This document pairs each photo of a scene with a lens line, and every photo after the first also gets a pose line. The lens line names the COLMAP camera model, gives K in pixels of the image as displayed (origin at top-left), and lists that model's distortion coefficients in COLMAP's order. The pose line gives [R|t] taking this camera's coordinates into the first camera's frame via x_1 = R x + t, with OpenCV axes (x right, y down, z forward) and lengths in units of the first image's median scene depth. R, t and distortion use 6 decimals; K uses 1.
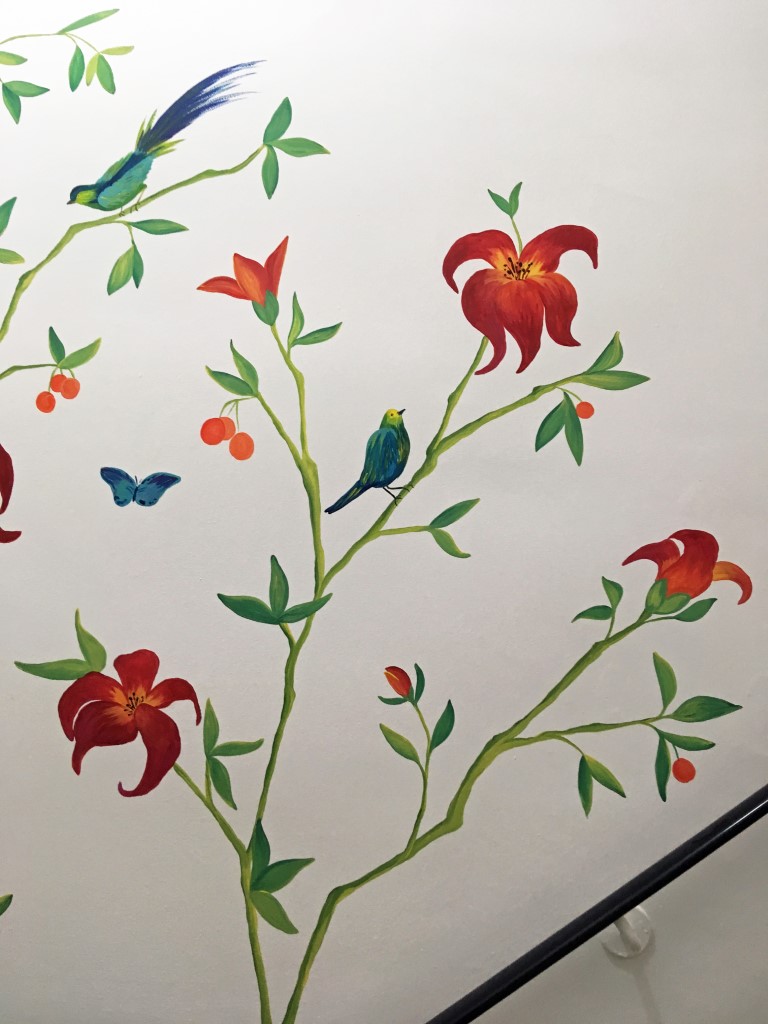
lens RADIAL K [[863.4, 0, 374.0], [0, 863.4, 512.9], [0, 0, 1]] dist [0.117459, -0.169469]
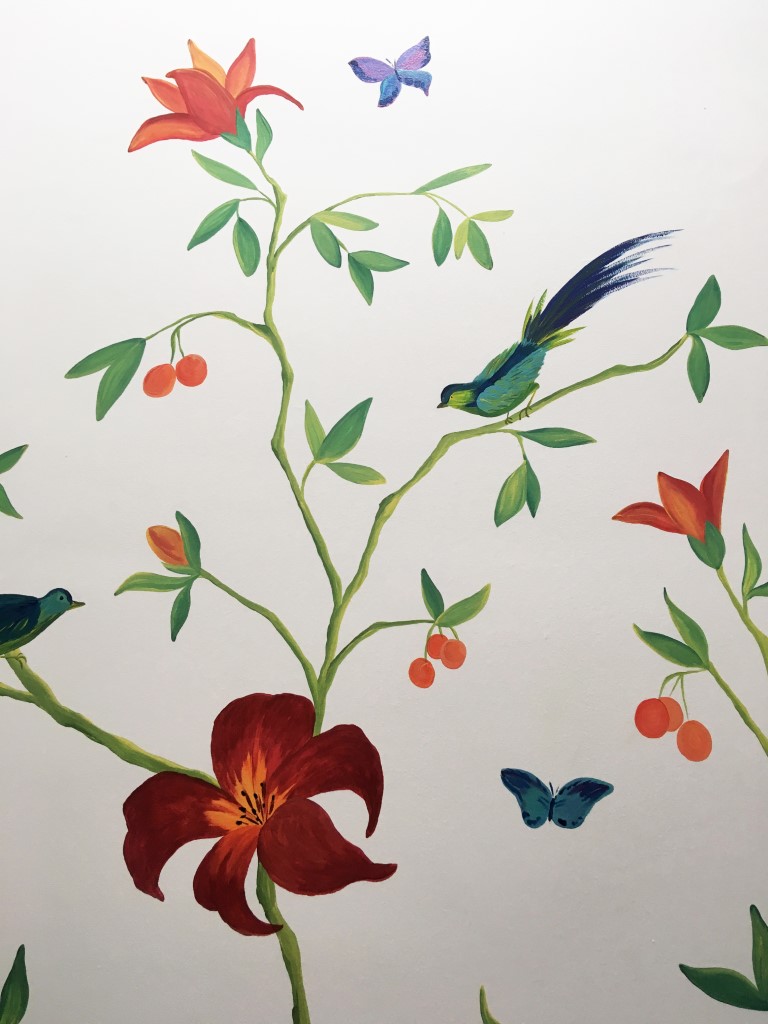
lens RADIAL K [[863.4, 0, 382.6], [0, 863.4, 507.4], [0, 0, 1]] dist [0.117459, -0.169469]
pose [[0.999668, 0.013237, 0.022091, -0.426570], [-0.010828, 0.994330, -0.105787, -0.188047], [-0.023366, 0.105513, 0.994143, 0.259076]]
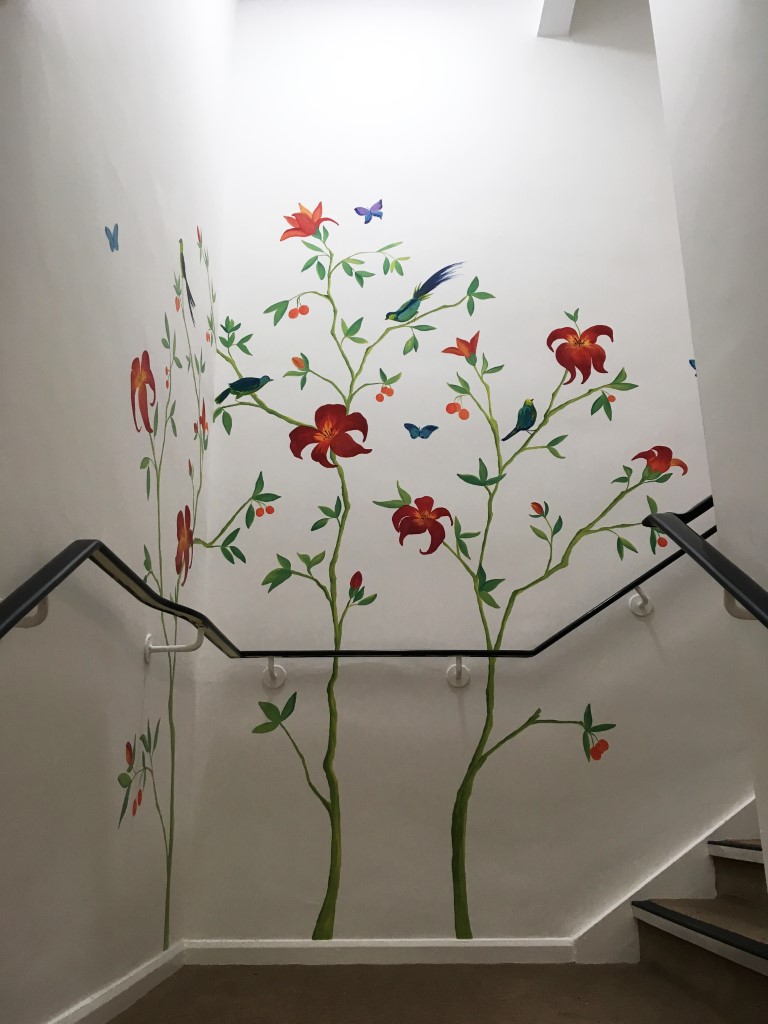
lens RADIAL K [[863.4, 0, 381.9], [0, 863.4, 509.5], [0, 0, 1]] dist [0.117459, -0.169469]
pose [[0.999987, -0.004997, 0.000894, -0.373576], [0.005075, 0.981263, -0.192604, 0.615608], [0.000085, 0.192606, 0.981276, -1.222463]]
